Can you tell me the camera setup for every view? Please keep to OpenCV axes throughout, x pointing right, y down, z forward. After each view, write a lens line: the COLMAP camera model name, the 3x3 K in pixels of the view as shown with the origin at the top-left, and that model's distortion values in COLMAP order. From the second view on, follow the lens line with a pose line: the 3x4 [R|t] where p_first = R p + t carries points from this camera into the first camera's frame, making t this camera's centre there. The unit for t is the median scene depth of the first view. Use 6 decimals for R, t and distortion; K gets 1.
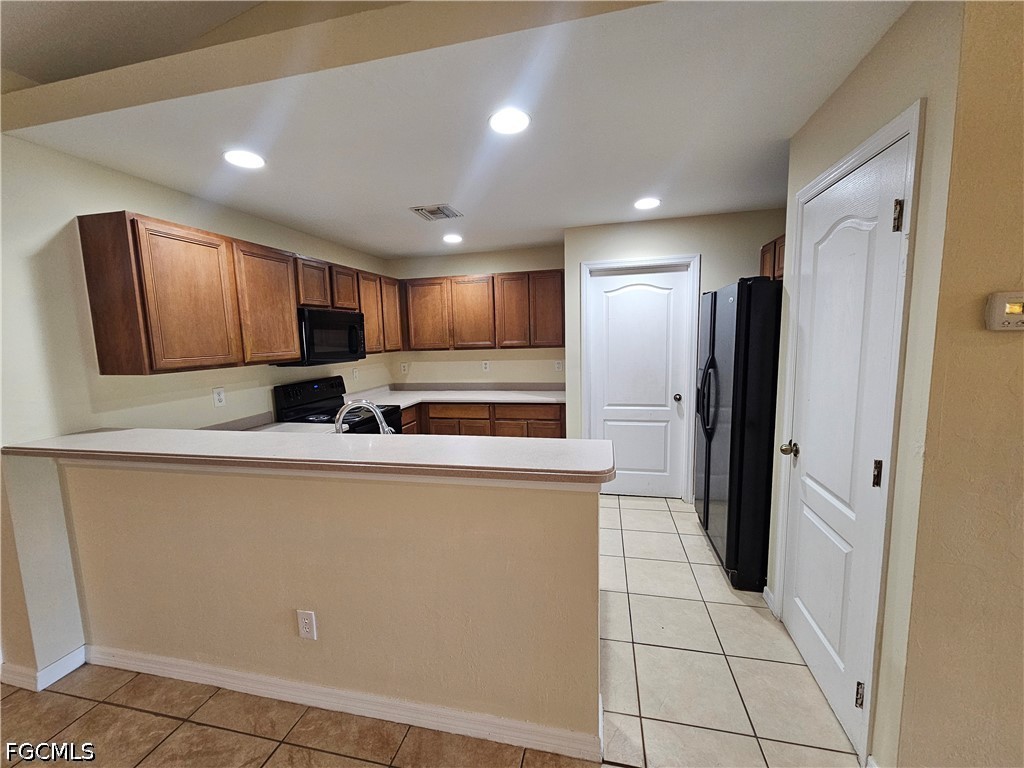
lens RADIAL K [[422.4, 0, 512.7], [0, 422.4, 388.4], [0, 0, 1]] dist [-0.000509, 0.003611]
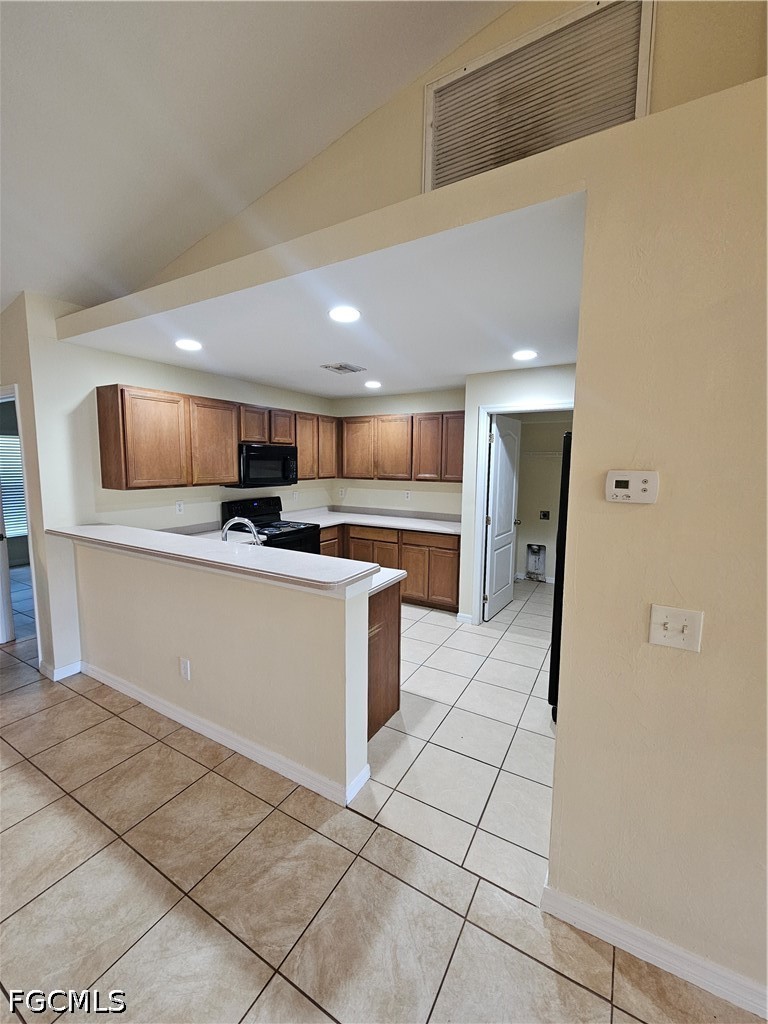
lens RADIAL K [[422.4, 0, 383.4], [0, 422.4, 508.4], [0, 0, 1]] dist [-0.000509, 0.003611]
pose [[0.953711, 0.070839, -0.292261, 0.260775], [-0.073340, 0.997304, 0.002403, -0.021992], [0.291643, 0.019142, 0.956336, -0.096973]]
